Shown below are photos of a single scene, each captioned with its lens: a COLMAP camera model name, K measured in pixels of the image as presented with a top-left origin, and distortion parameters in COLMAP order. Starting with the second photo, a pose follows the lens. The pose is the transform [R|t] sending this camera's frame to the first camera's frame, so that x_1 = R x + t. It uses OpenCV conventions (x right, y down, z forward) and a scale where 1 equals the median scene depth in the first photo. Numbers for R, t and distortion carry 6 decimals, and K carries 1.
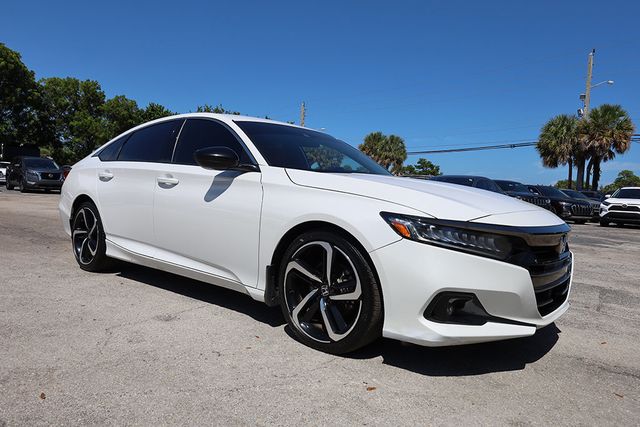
lens RADIAL K [[445.9, 0, 319.7], [0, 445.9, 211.2], [0, 0, 1]] dist [0.001086, 0.002489]
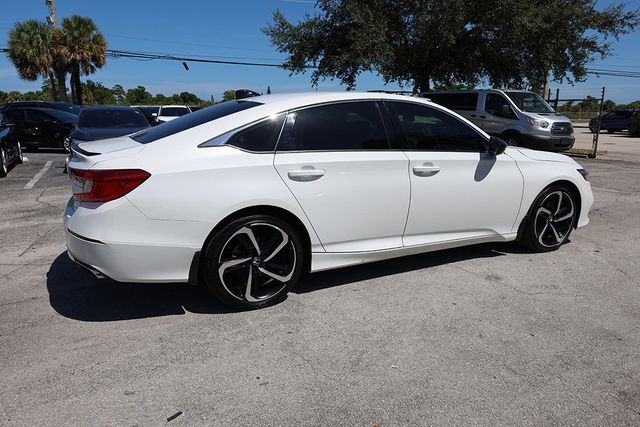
lens RADIAL K [[445.9, 0, 319.4], [0, 445.9, 216.6], [0, 0, 1]] dist [0.000223, -0.000164]
pose [[0.414164, -0.253336, 0.874236, -0.121635], [0.062409, 0.966129, 0.250399, -0.020853], [-0.908060, -0.049146, 0.415946, 0.070147]]
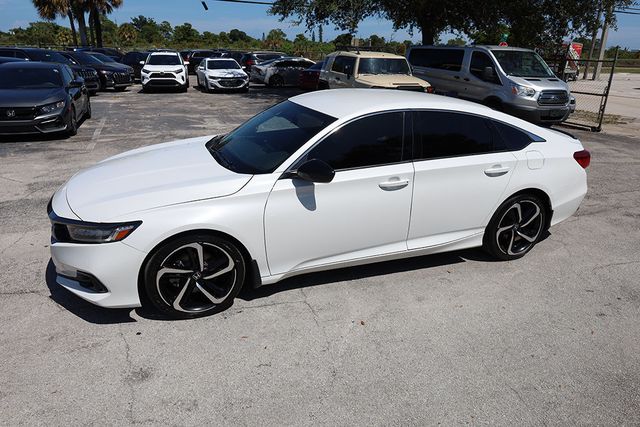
lens RADIAL K [[447.1, 0, 321.5], [0, 447.1, 214.7], [0, 0, 1]] dist [0.004741, -0.004717]
pose [[0.511840, -0.329663, 0.793311, -0.058478], [0.047677, 0.932919, 0.356916, -0.028905], [-0.857757, -0.144862, 0.493223, 0.020417]]
